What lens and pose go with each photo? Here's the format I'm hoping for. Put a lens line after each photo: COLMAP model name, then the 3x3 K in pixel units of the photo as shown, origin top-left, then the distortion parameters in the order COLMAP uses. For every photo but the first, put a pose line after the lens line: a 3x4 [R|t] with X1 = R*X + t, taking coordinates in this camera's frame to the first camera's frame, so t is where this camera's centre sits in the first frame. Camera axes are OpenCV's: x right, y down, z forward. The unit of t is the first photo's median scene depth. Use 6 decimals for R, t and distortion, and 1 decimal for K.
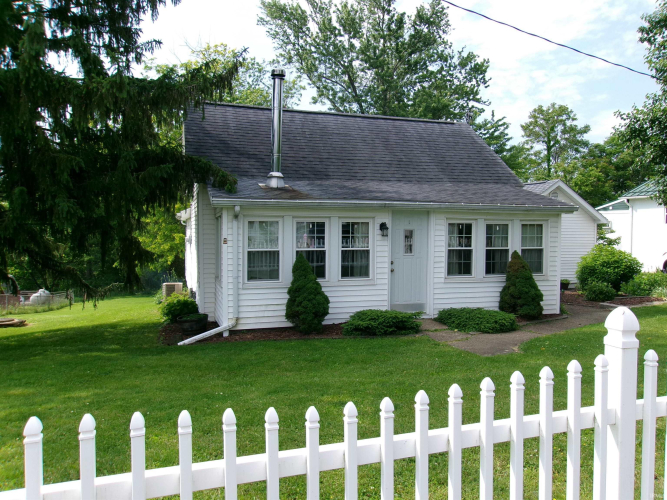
lens RADIAL K [[527.2, 0, 333.5], [0, 527.2, 250.0], [0, 0, 1]] dist [-0.006315, -0.002977]
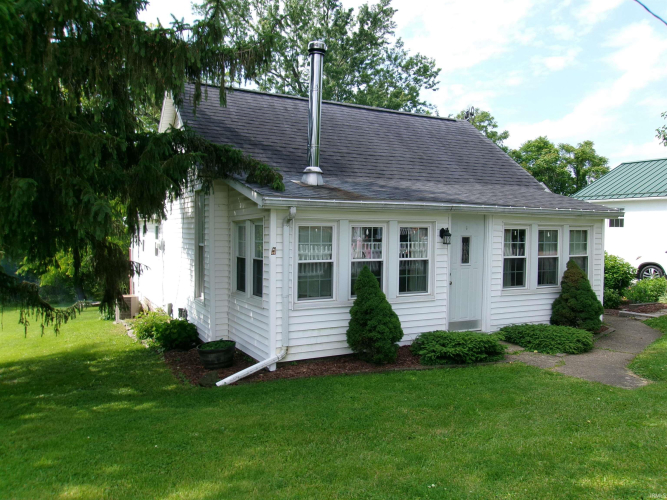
lens RADIAL K [[527.2, 0, 333.5], [0, 527.2, 250.0], [0, 0, 1]] dist [-0.006315, -0.002977]
pose [[0.983588, -0.003093, 0.180405, -0.231444], [0.003341, 0.999994, -0.001067, -0.015573], [-0.180400, 0.001652, 0.983592, 0.178533]]
